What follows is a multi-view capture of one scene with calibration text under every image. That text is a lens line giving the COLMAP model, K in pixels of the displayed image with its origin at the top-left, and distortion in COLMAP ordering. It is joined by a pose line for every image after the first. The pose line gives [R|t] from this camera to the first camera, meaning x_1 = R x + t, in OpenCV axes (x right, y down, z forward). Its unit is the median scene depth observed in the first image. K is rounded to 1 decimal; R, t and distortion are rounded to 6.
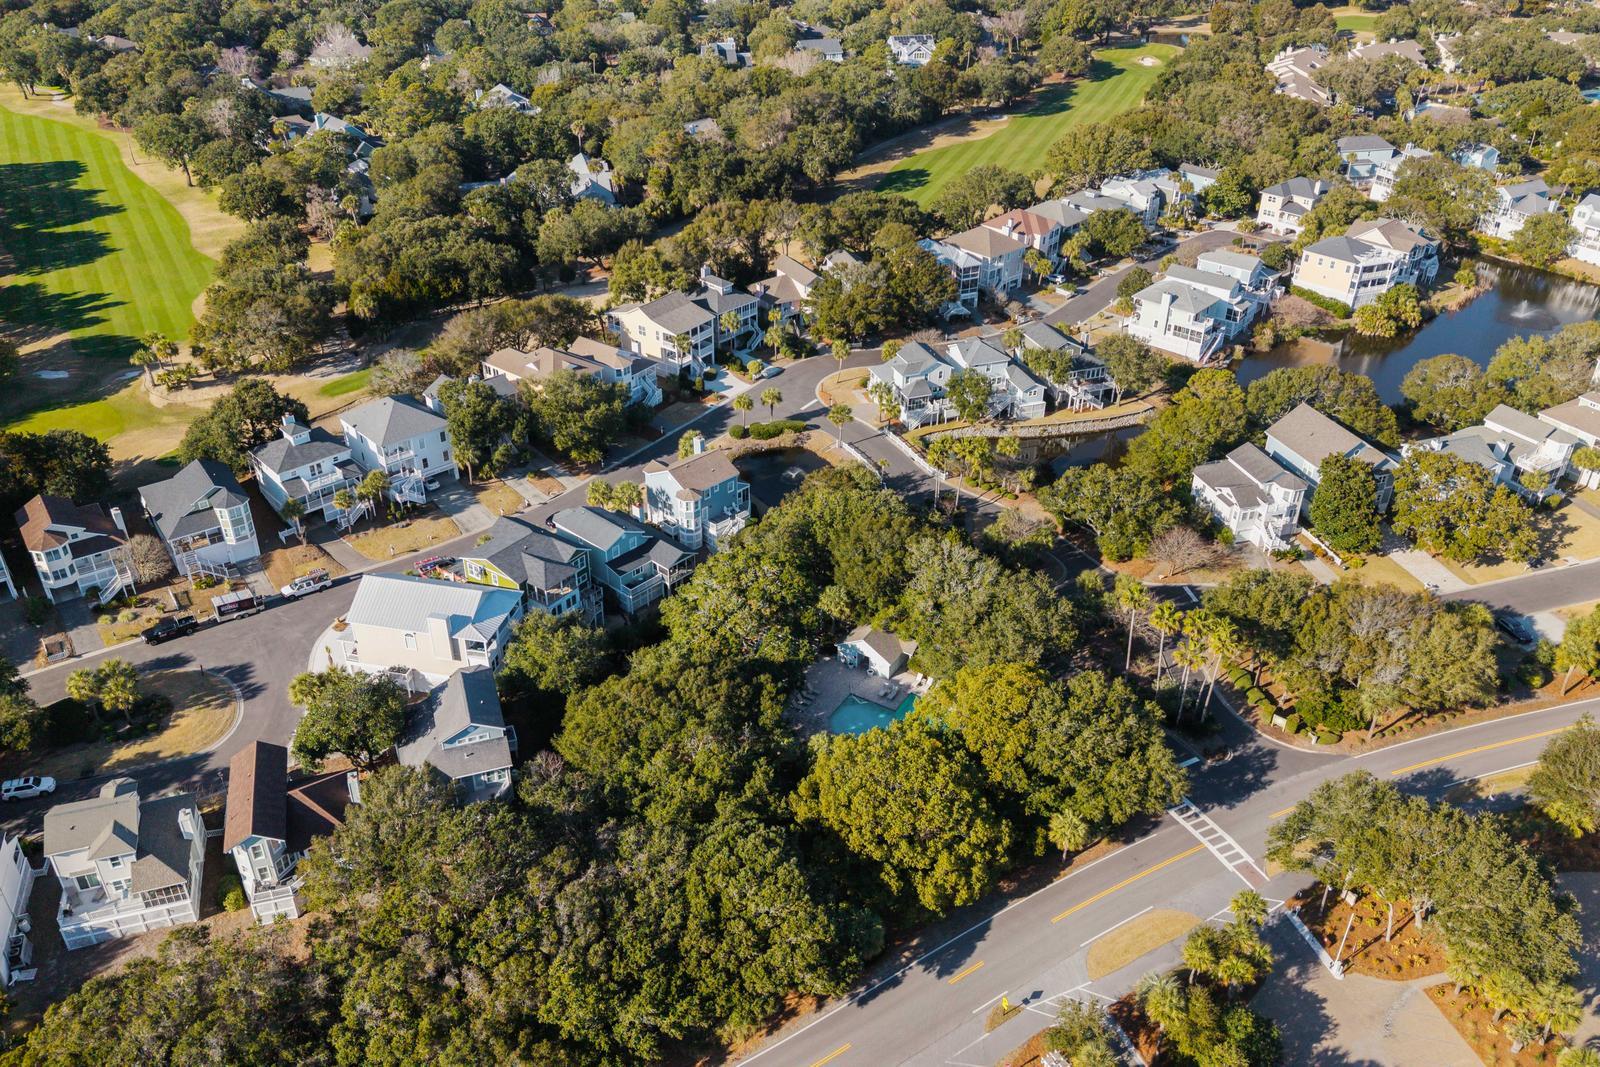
lens RADIAL K [[1286.6, 0, 759.8], [0, 1286.6, 532.8], [0, 0, 1]] dist [0.110630, -0.203167]
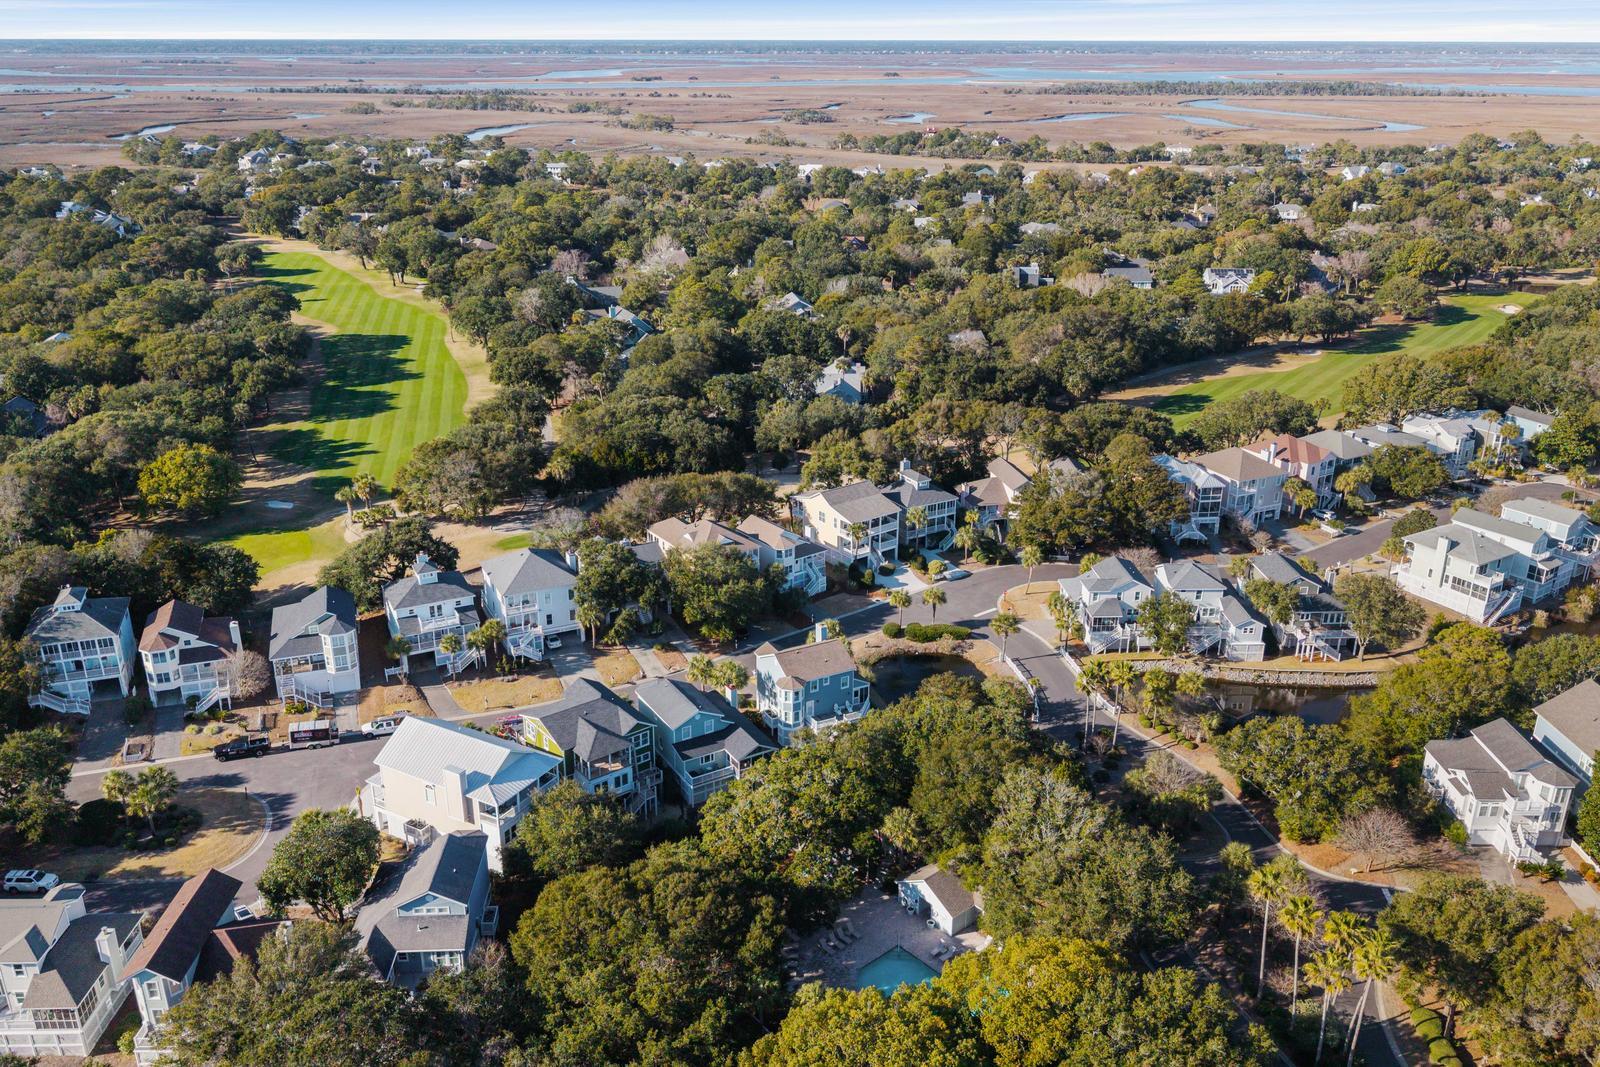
lens RADIAL K [[1270.2, 0, 800.0], [0, 1270.2, 533.5], [0, 0, 1]] dist [0.055271, -0.064589]
pose [[0.956681, 0.098955, -0.273807, 0.158470], [-0.147851, 0.975299, -0.164112, 0.010408], [0.250803, 0.197485, 0.947680, 0.130354]]
